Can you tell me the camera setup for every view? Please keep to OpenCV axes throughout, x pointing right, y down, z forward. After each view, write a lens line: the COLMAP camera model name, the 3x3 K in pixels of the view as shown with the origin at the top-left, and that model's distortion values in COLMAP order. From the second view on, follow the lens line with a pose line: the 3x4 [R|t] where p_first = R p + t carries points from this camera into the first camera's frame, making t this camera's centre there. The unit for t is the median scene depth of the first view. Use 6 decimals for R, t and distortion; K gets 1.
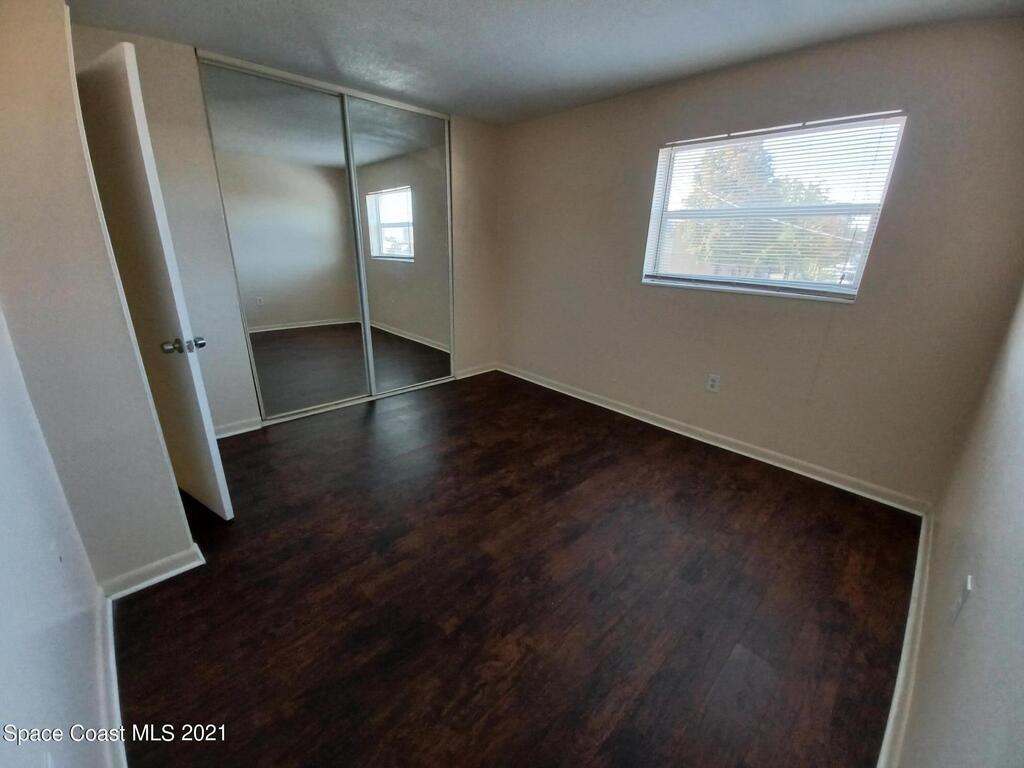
lens RADIAL K [[403.0, 0, 509.4], [0, 403.0, 380.3], [0, 0, 1]] dist [-0.017425, -0.000458]
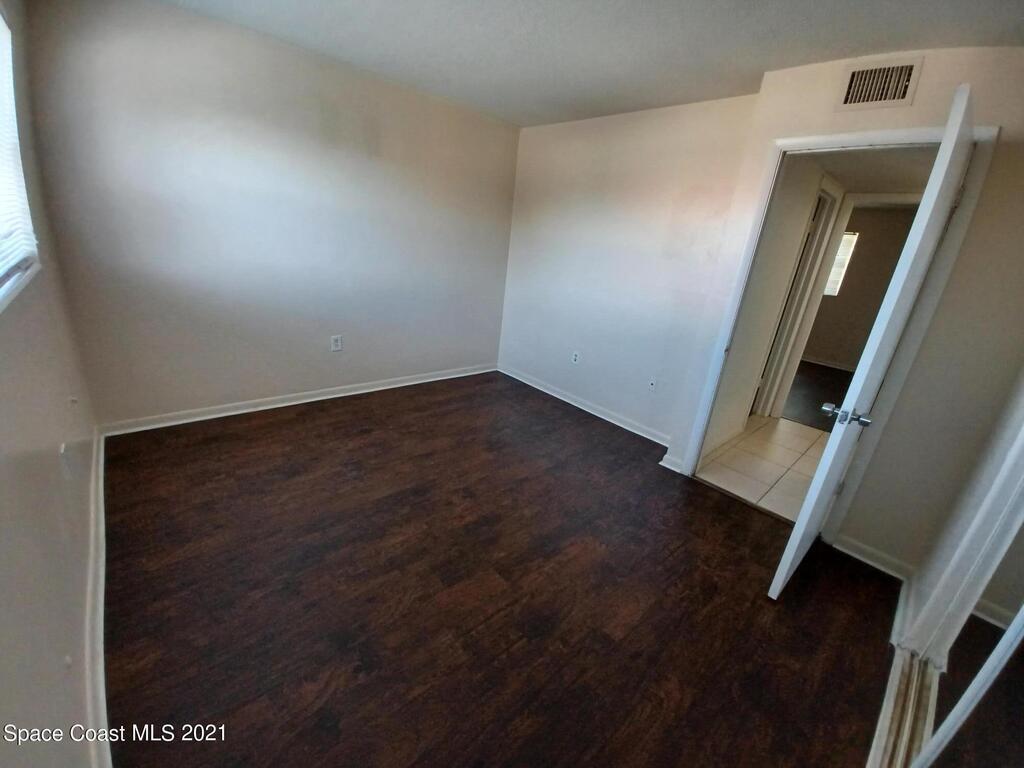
lens RADIAL K [[403.0, 0, 509.4], [0, 403.0, 380.3], [0, 0, 1]] dist [-0.017425, -0.000458]
pose [[-0.991329, -0.129472, -0.022430, -0.047708], [-0.116531, 0.787374, 0.605361, -0.541453], [-0.060716, 0.602726, -0.795635, 1.556103]]
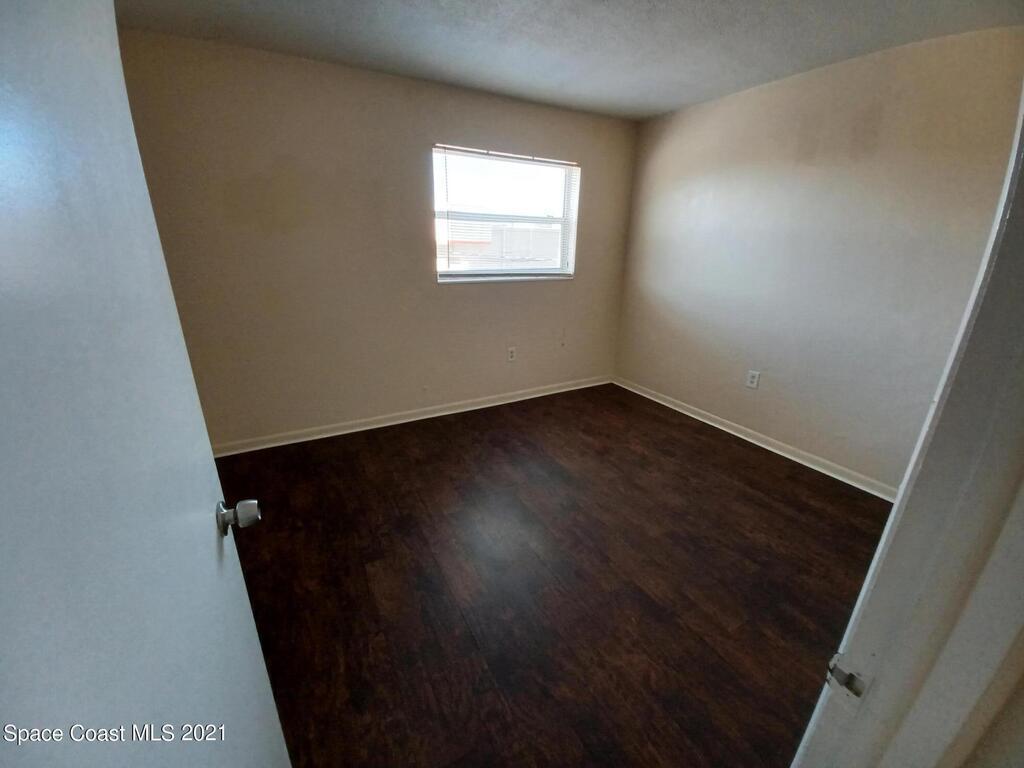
lens RADIAL K [[403.0, 0, 509.4], [0, 403.0, 380.3], [0, 0, 1]] dist [-0.017425, -0.000458]
pose [[0.253732, -0.332012, 0.908509, -0.787942], [0.298495, 0.920281, 0.252949, -0.282798], [-0.920066, 0.207004, 0.332609, 0.716141]]
